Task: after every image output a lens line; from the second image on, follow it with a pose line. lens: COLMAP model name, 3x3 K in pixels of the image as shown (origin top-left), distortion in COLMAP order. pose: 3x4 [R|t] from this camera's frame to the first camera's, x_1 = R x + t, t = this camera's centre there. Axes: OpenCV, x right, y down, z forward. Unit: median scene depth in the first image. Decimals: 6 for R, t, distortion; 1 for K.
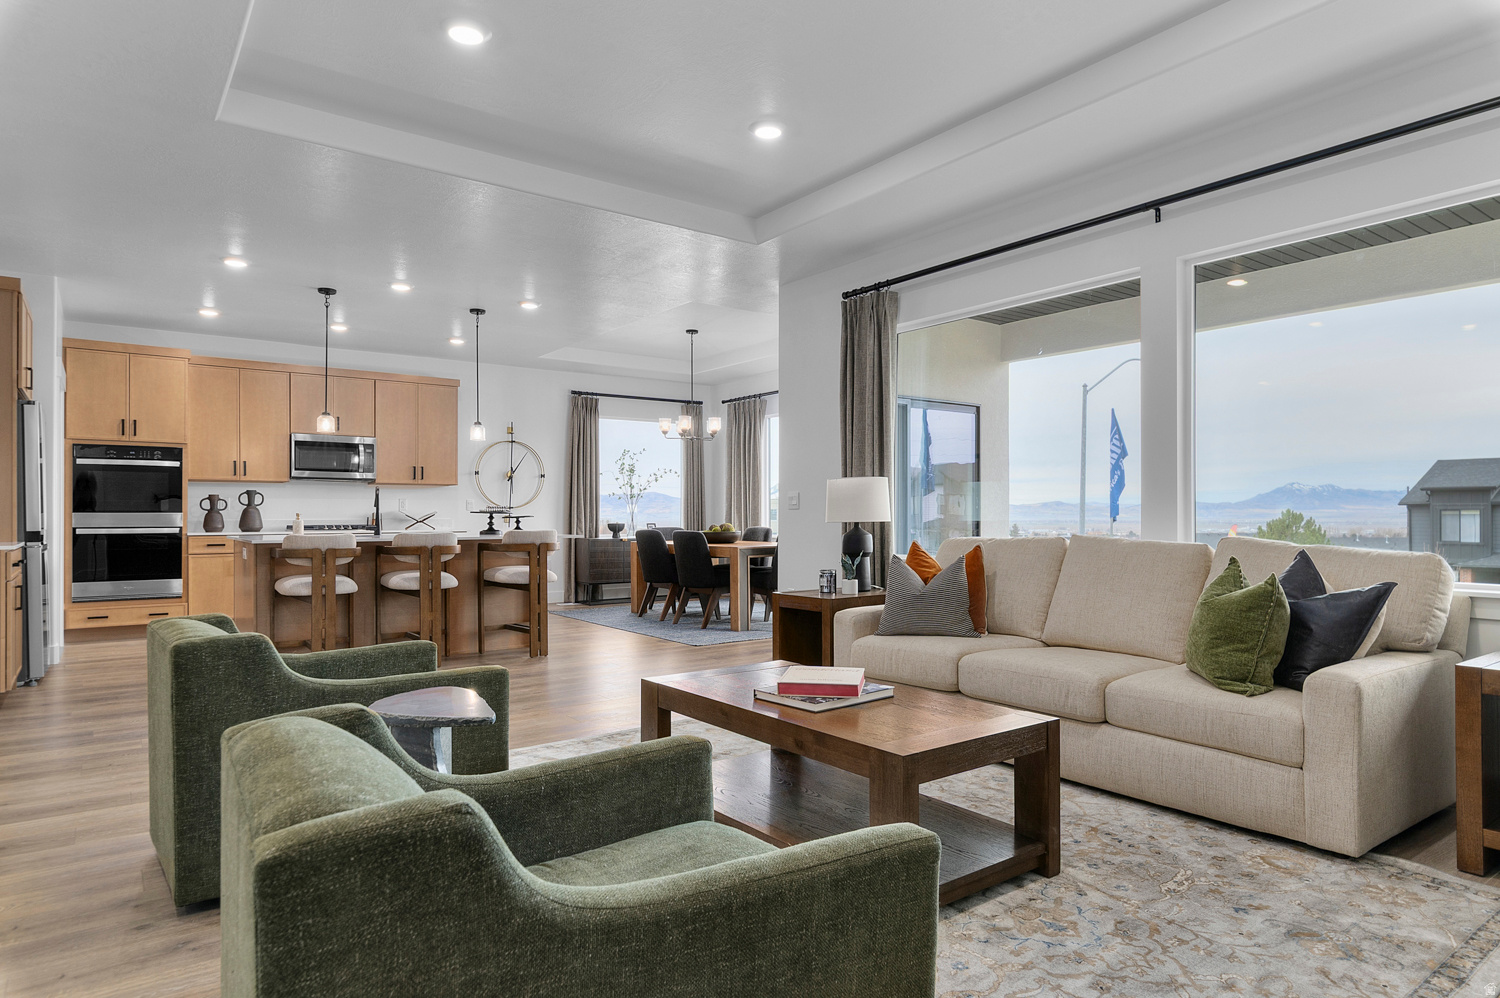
lens RADIAL K [[879.8, 0, 749.7], [0, 879.8, 506.4], [0, 0, 1]] dist [-0.000022, 0.000000]
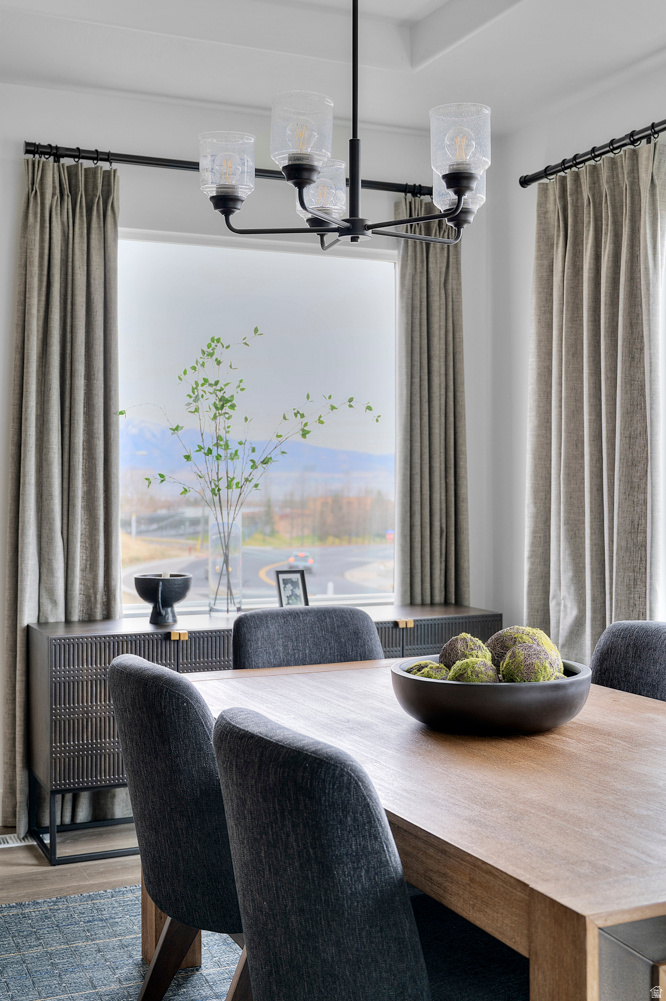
lens RADIAL K [[1248.9, 0, 335.2], [0, 1248.9, 496.9], [0, 0, 1]] dist [0.028770, 0.000000]
pose [[0.980611, 0.000267, -0.195966, -0.009255], [0.003352, 0.999830, 0.018137, -0.015037], [0.195937, -0.018442, 0.980443, 0.581939]]
